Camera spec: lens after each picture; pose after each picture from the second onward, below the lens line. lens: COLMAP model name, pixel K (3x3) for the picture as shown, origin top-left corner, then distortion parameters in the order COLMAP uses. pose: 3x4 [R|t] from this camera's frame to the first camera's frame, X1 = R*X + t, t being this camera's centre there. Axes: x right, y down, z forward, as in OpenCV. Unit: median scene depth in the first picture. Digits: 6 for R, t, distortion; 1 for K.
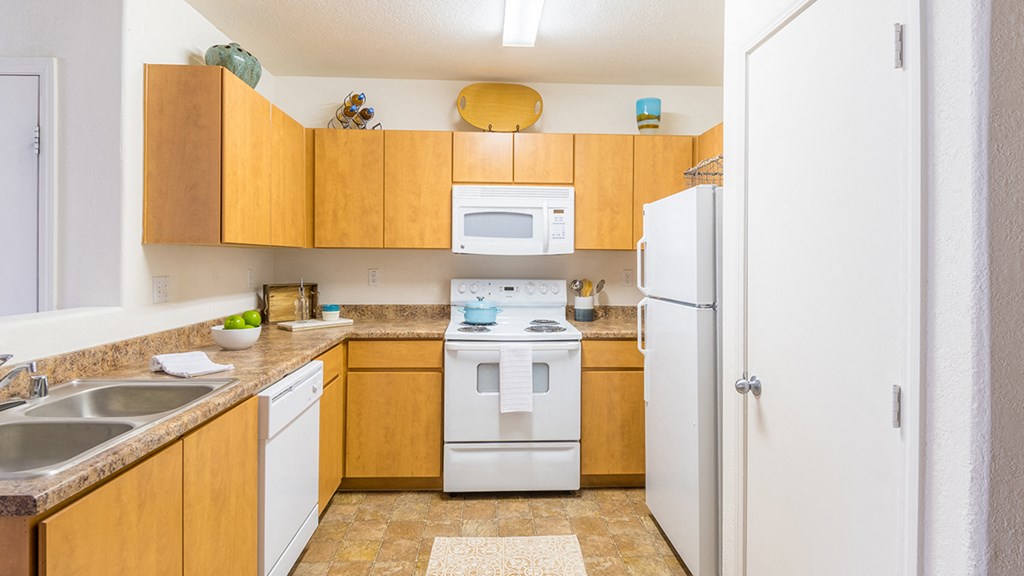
lens RADIAL K [[532.4, 0, 516.5], [0, 532.4, 257.5], [0, 0, 1]] dist [0.019261, -0.019852]
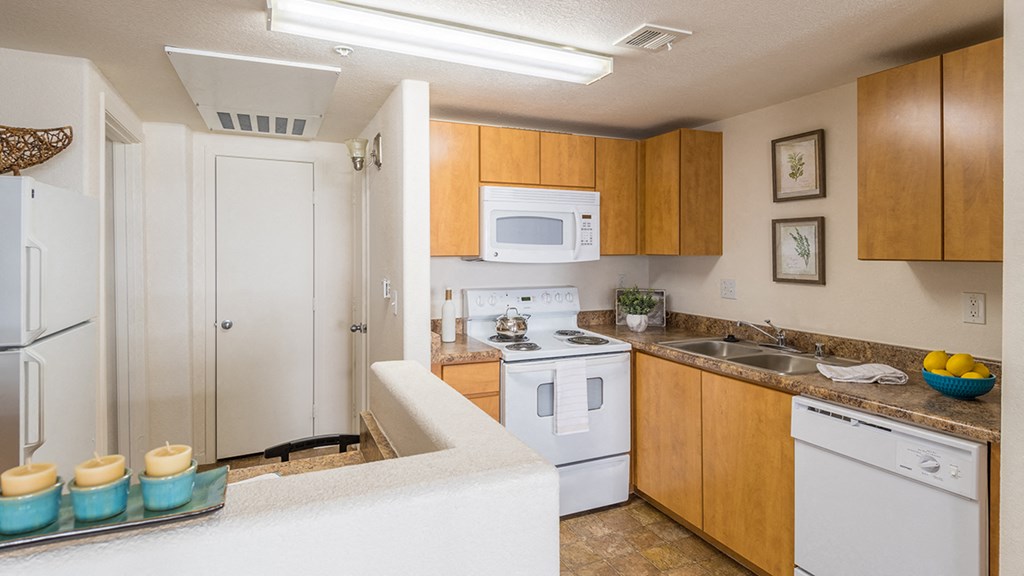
lens RADIAL K [[532.4, 0, 527.3], [0, 532.4, 256.9], [0, 0, 1]] dist [0.019261, -0.019852]
pose [[0.926955, -0.009651, 0.375048, -0.397091], [0.006985, 0.999940, 0.008469, -0.024005], [-0.375107, -0.005231, 0.926967, 0.154993]]
